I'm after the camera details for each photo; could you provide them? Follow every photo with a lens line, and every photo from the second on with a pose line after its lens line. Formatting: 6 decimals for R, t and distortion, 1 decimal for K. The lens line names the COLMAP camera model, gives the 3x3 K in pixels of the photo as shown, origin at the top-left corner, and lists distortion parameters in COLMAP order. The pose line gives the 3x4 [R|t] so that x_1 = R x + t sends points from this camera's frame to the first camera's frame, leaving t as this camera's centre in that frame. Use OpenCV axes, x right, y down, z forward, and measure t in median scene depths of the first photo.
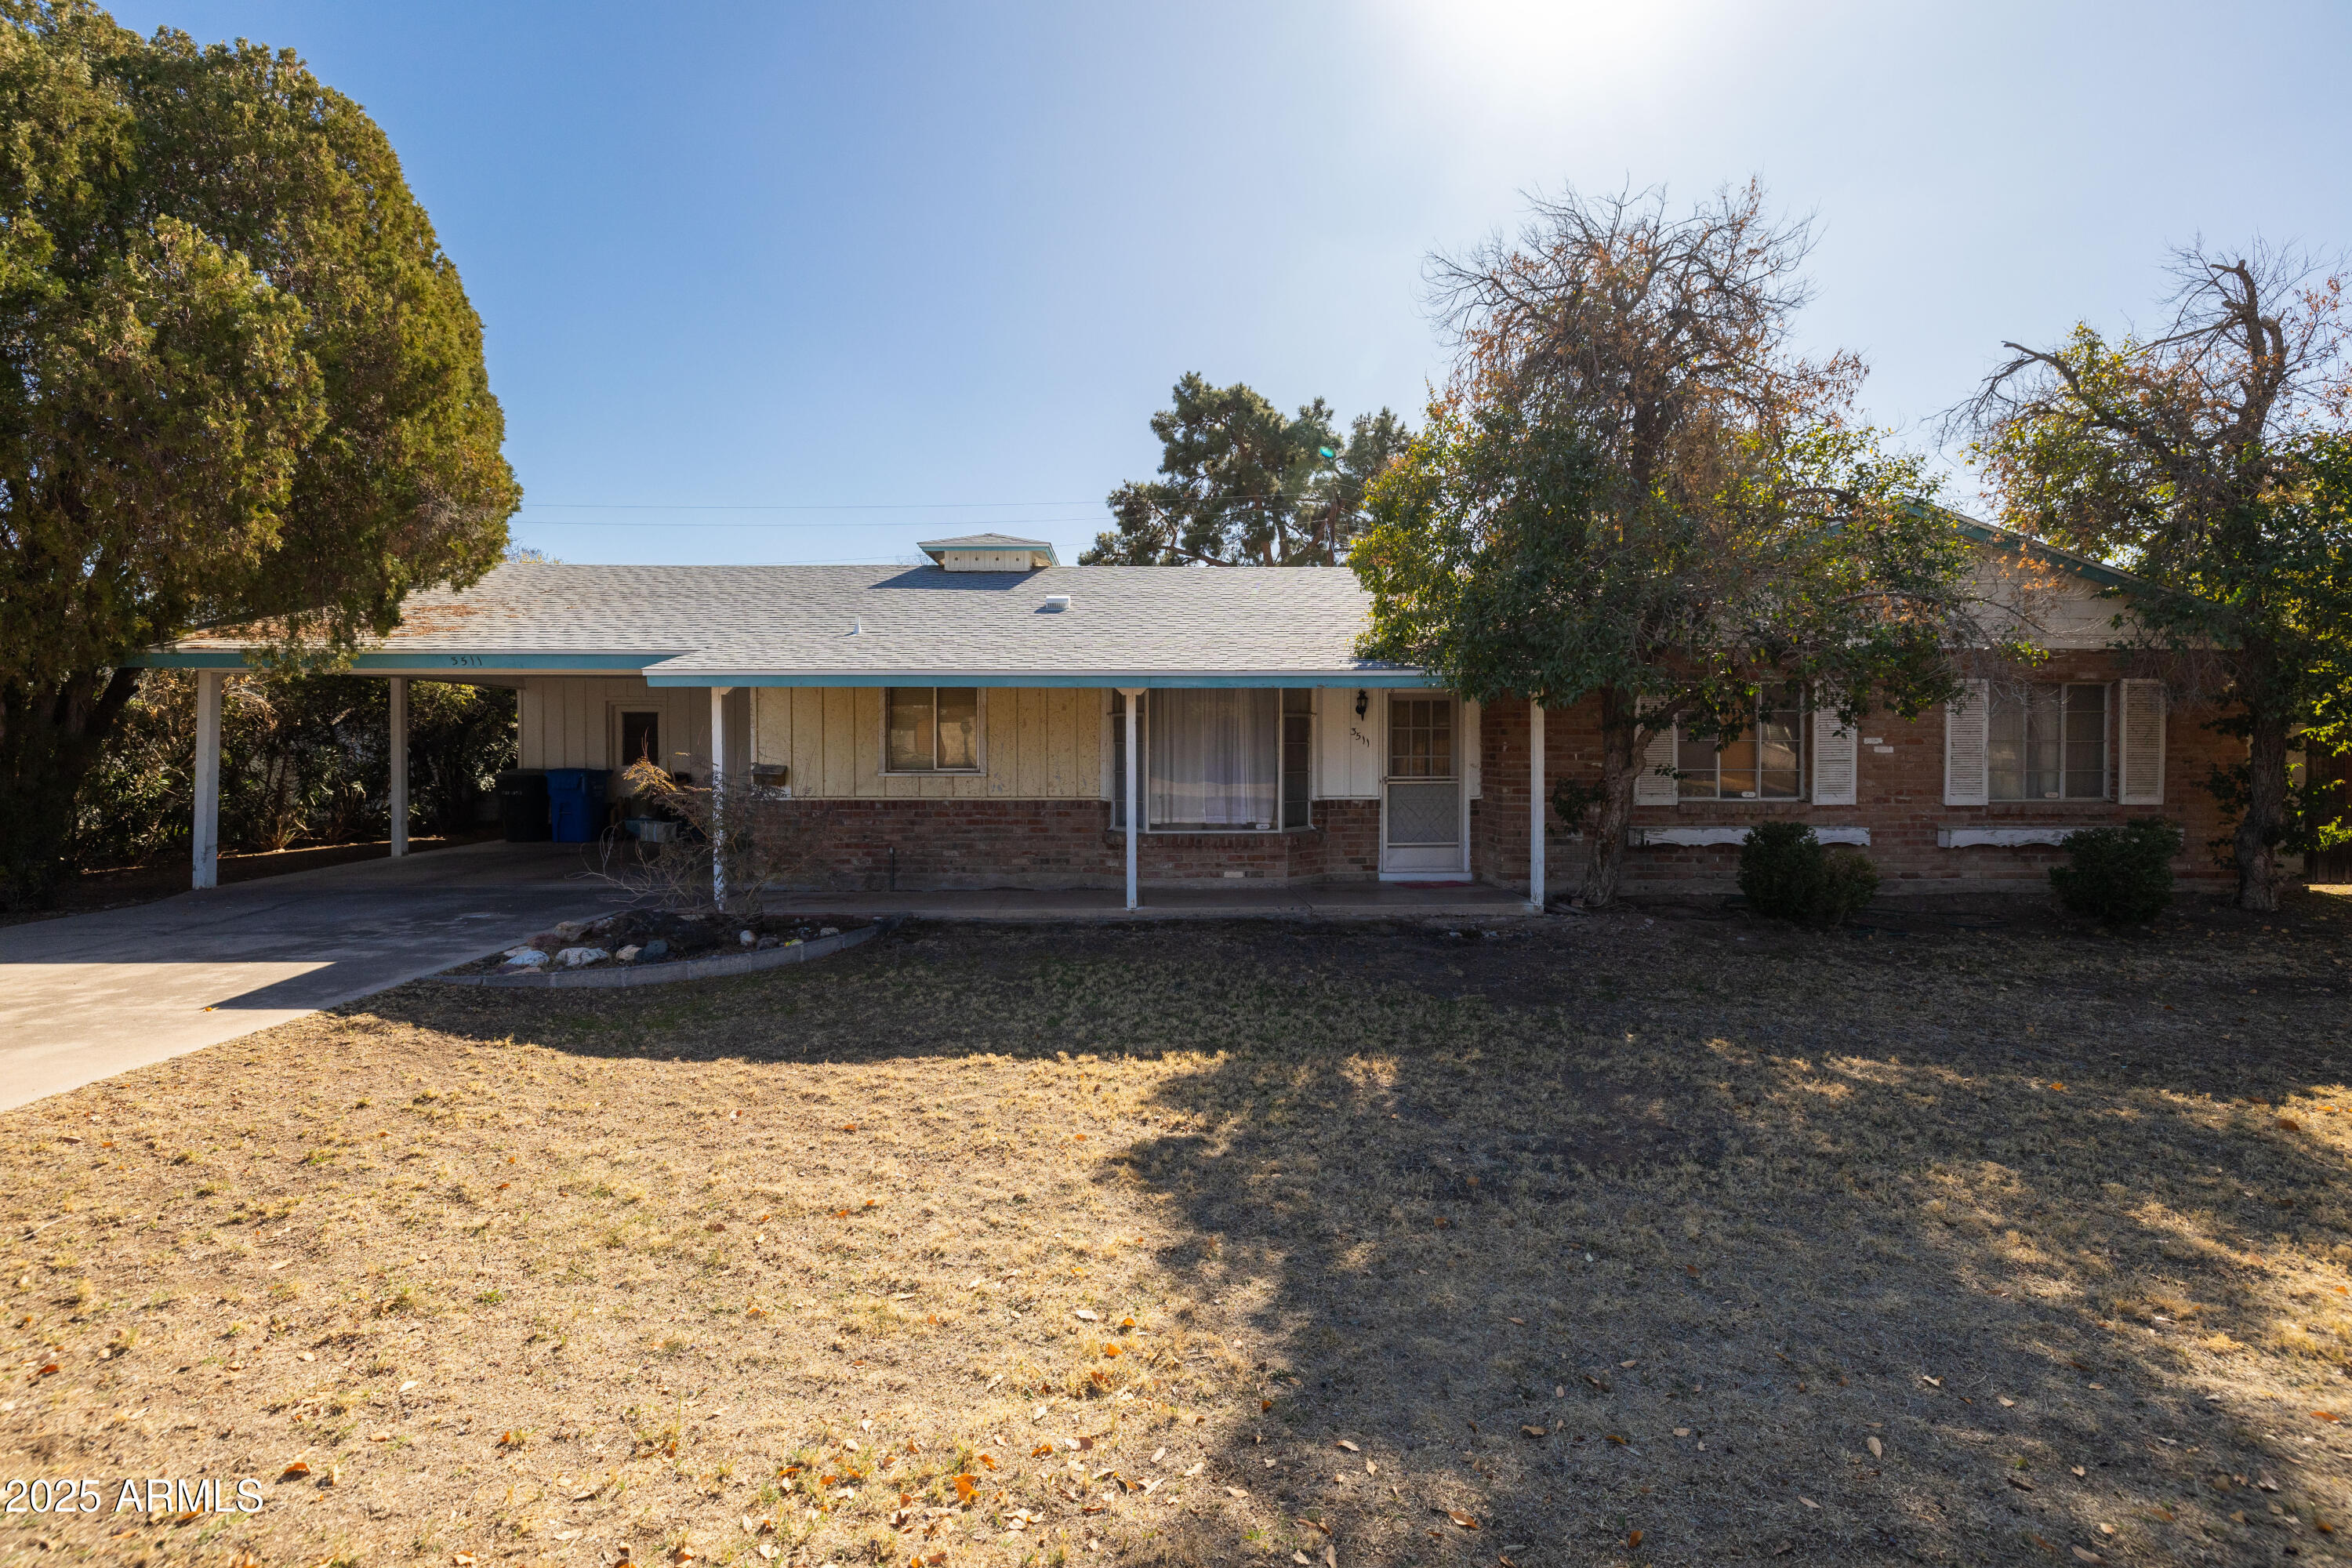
lens RADIAL K [[1018.5, 0, 1167.5], [0, 1018.5, 755.7], [0, 0, 1]] dist [0.001094, -0.000456]
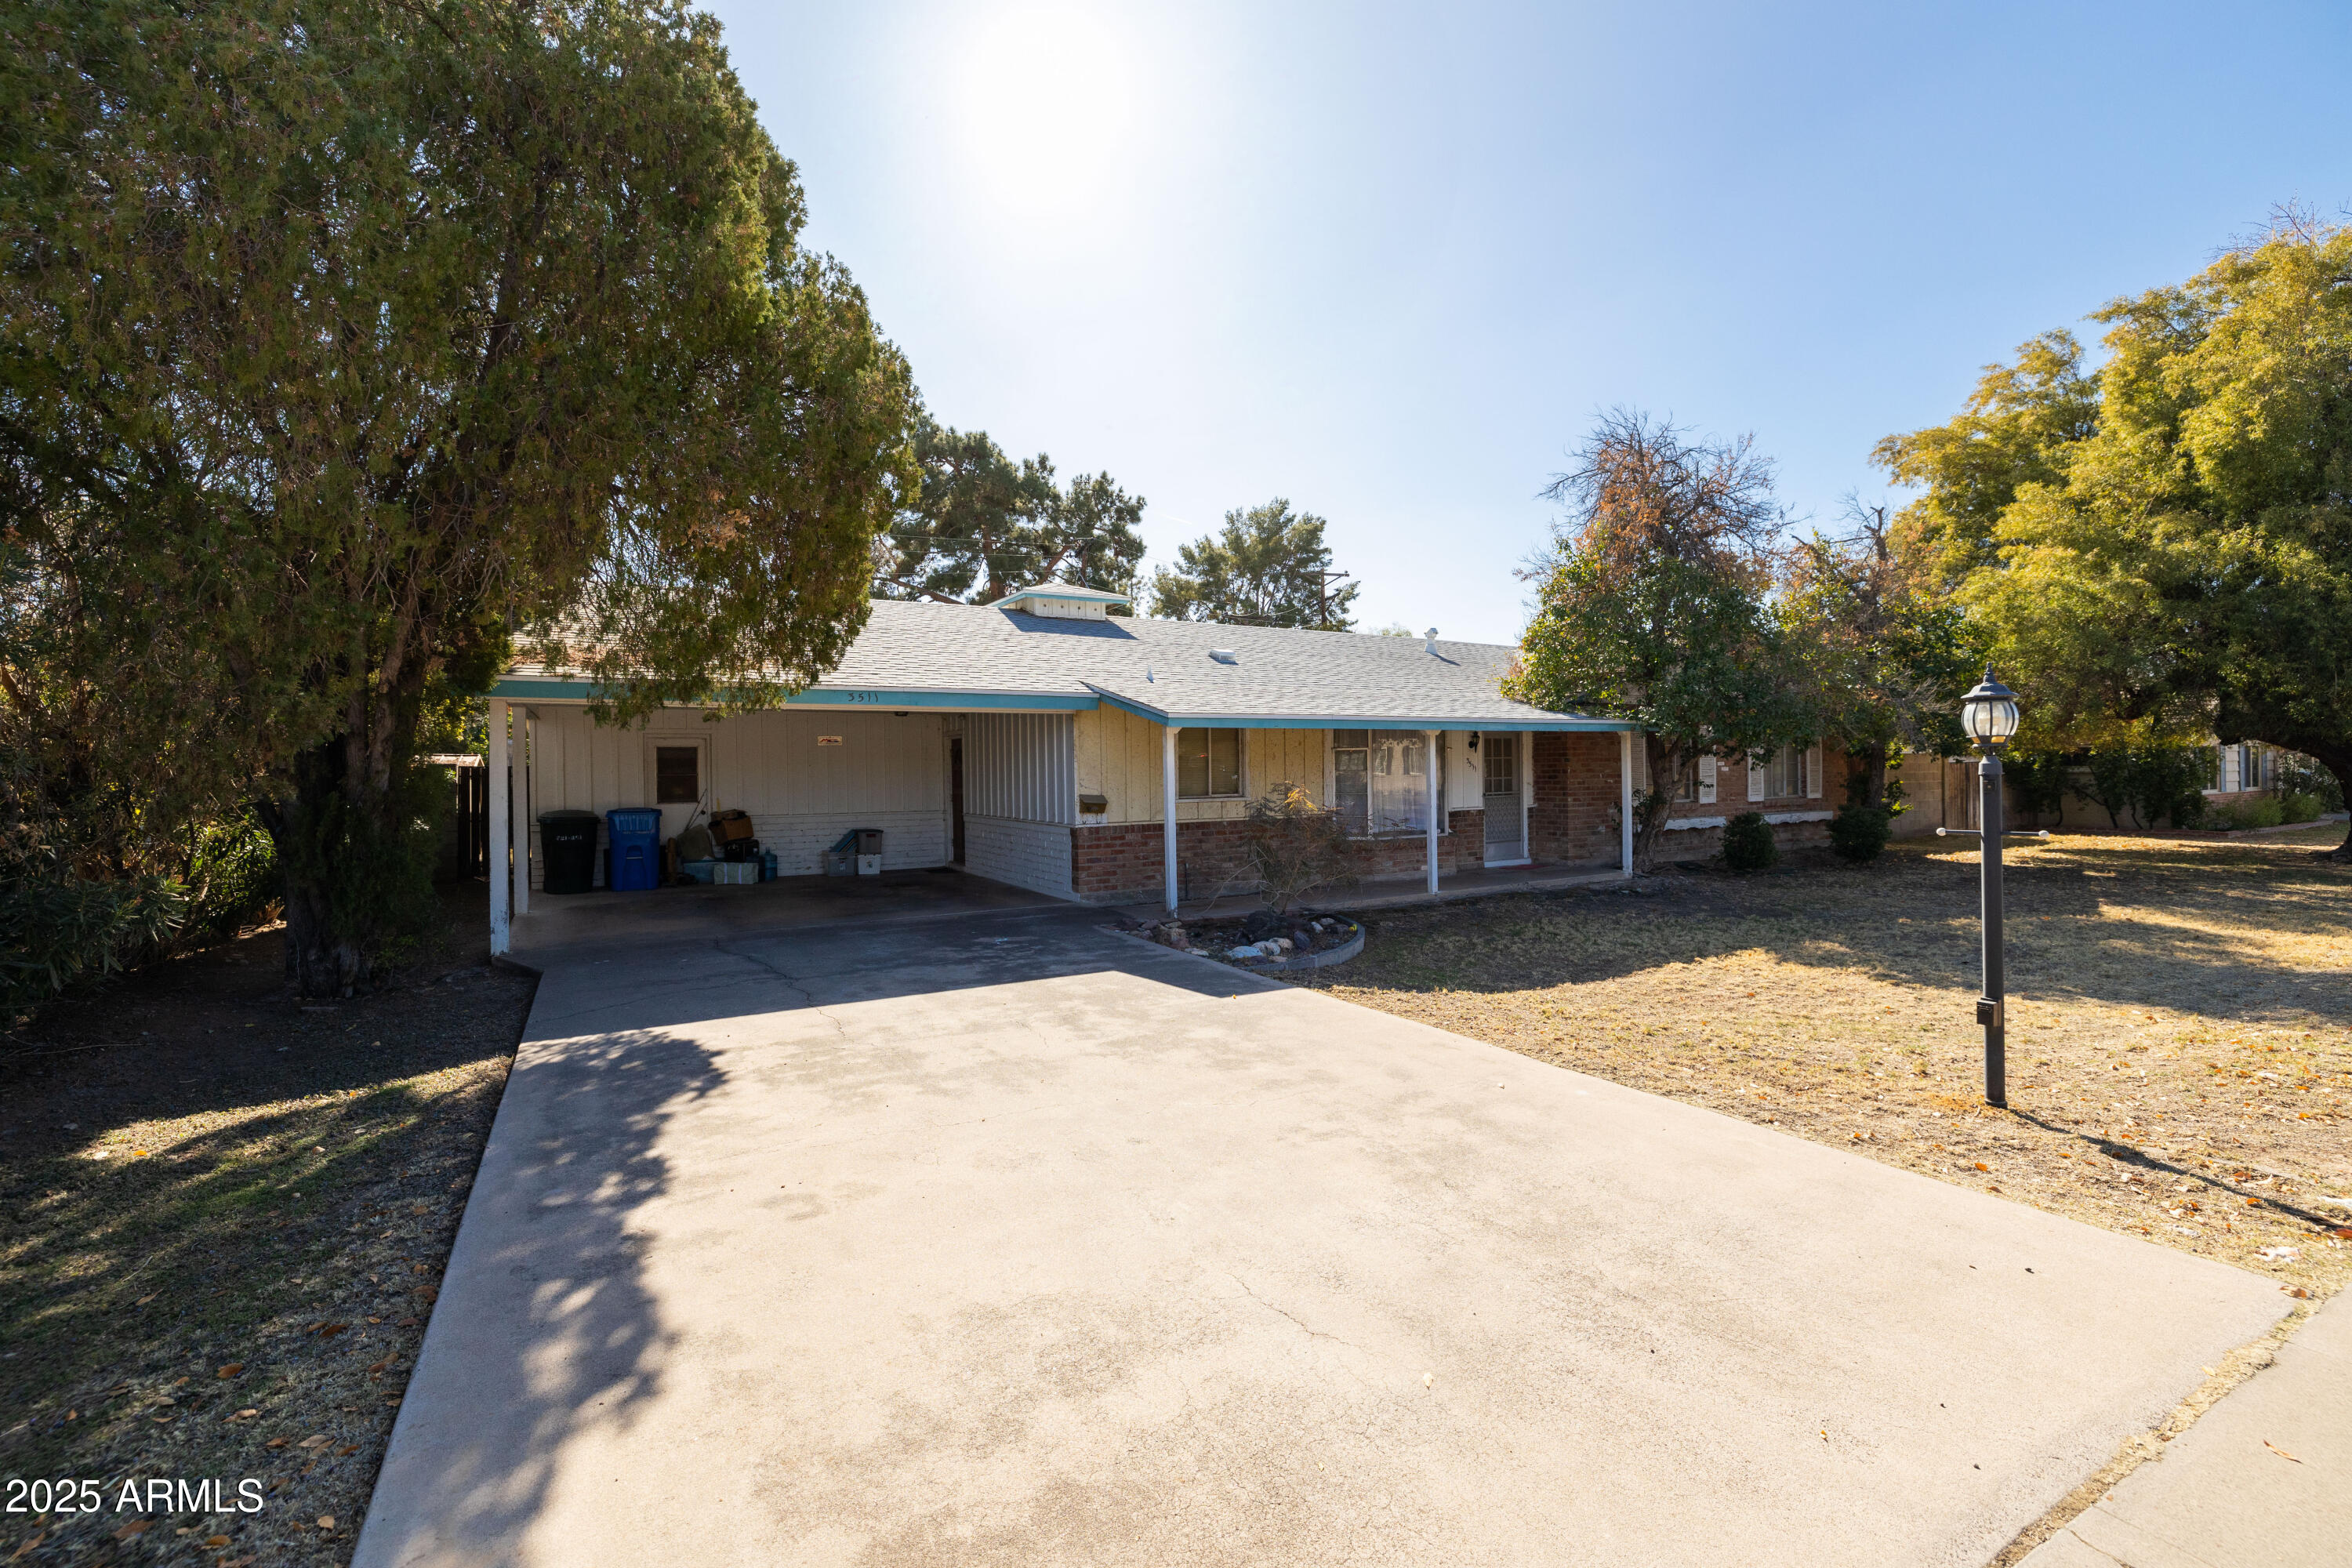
lens RADIAL K [[1016.6, 0, 1166.3], [0, 1016.6, 763.0], [0, 0, 1]] dist [0.002799, 0.000269]
pose [[0.879426, -0.009205, 0.475947, -0.868927], [0.019701, 0.999660, -0.017068, -0.005429], [-0.475628, 0.024387, 0.879309, -0.019038]]
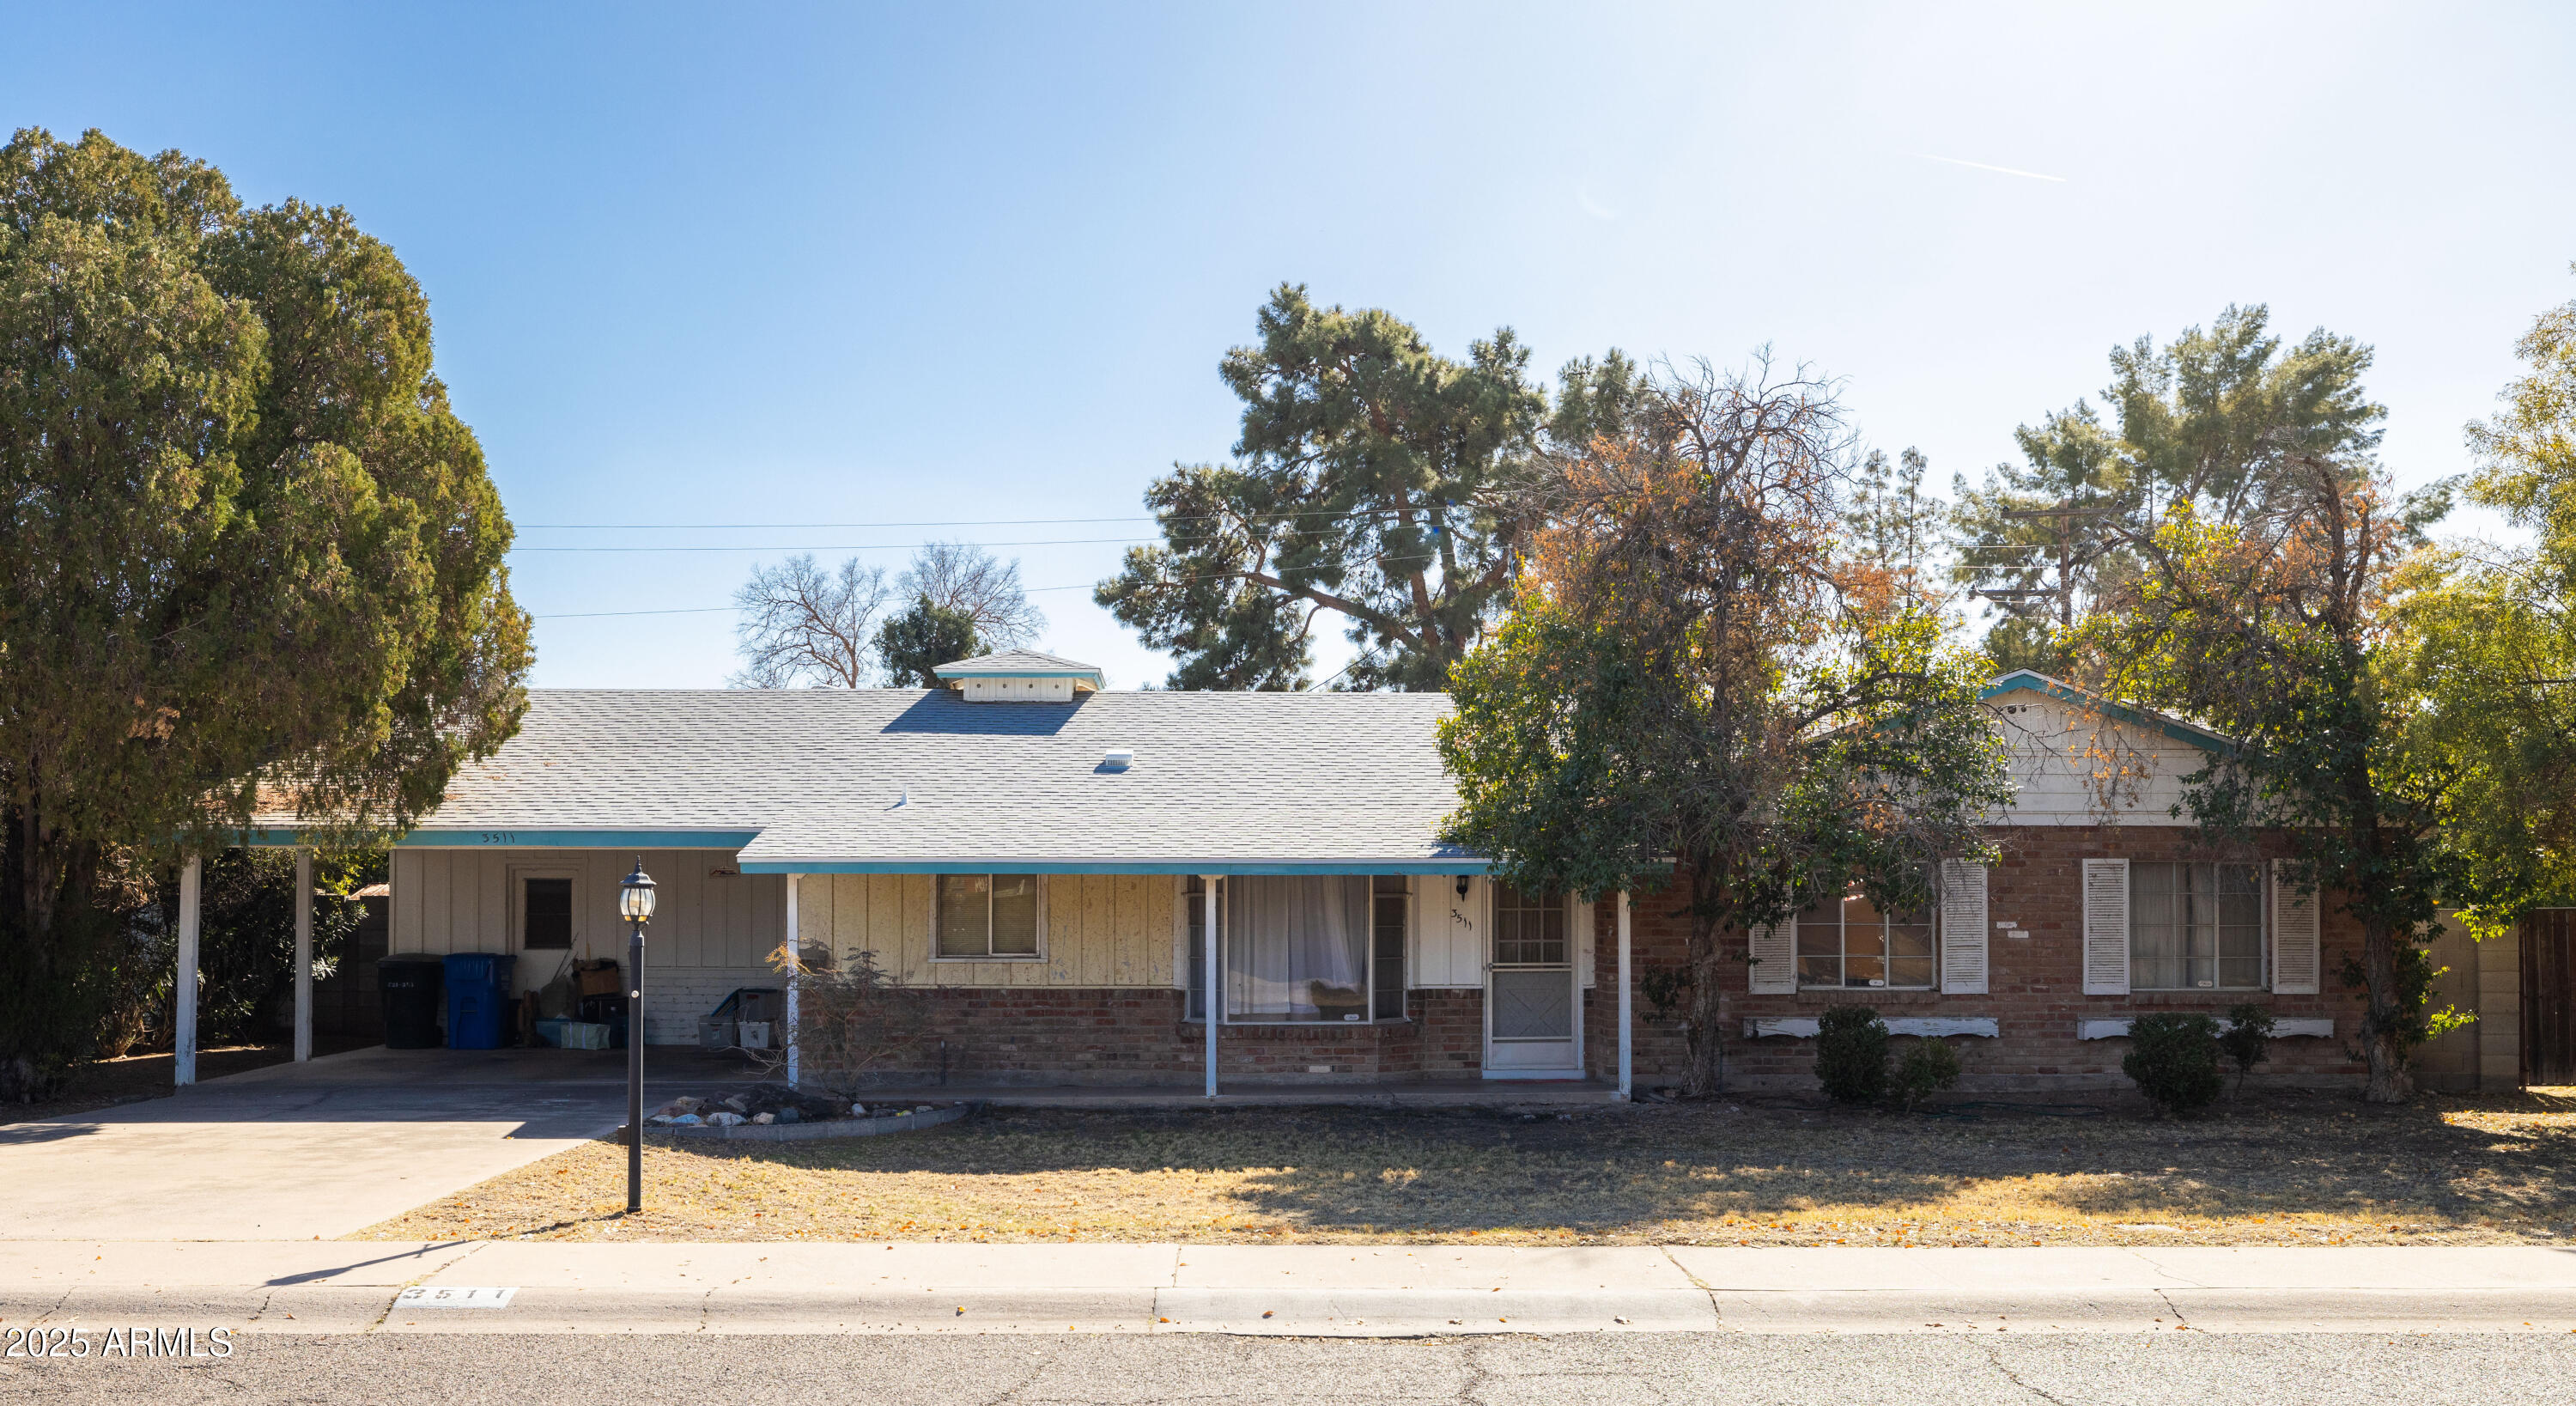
lens RADIAL K [[2266.2, 0, 1288.0], [0, 2266.2, 854.7], [0, 0, 1]] dist [0.011205, -0.002619]
pose [[0.999849, 0.001699, 0.017293, 0.000660], [-0.001146, 0.999488, -0.031973, -0.011672], [-0.017339, 0.031948, 0.999339, -1.050444]]
